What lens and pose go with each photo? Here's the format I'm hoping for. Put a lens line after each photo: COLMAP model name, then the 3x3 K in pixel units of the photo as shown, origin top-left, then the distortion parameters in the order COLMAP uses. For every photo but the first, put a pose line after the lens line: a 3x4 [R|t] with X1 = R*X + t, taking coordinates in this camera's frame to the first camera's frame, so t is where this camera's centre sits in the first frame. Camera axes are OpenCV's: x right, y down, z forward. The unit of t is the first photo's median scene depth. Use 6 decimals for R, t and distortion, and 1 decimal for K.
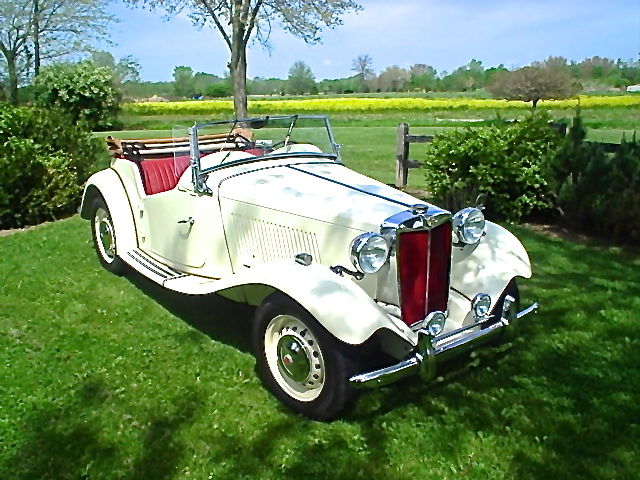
lens RADIAL K [[624.3, 0, 320.0], [0, 624.3, 240.0], [0, 0, 1]] dist [-0.128672, 0.116193]
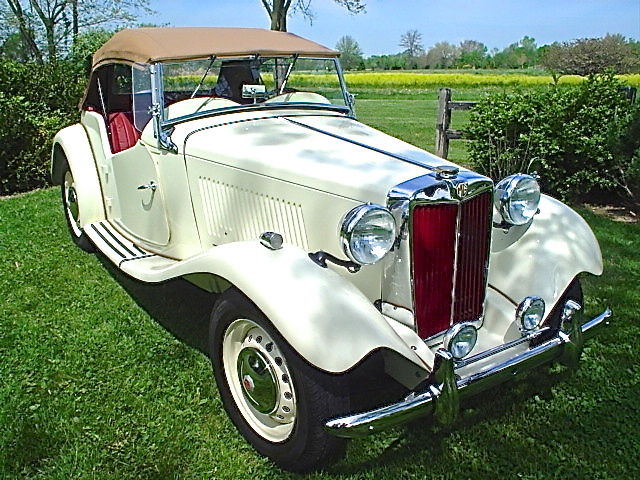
lens RADIAL K [[624.3, 0, 320.0], [0, 624.3, 240.0], [0, 0, 1]] dist [-0.128672, 0.116193]
pose [[0.997172, 0.028745, -0.069432, 0.048016], [-0.026231, 0.998977, 0.036848, 0.002307], [0.070420, -0.034922, 0.996906, 0.204808]]
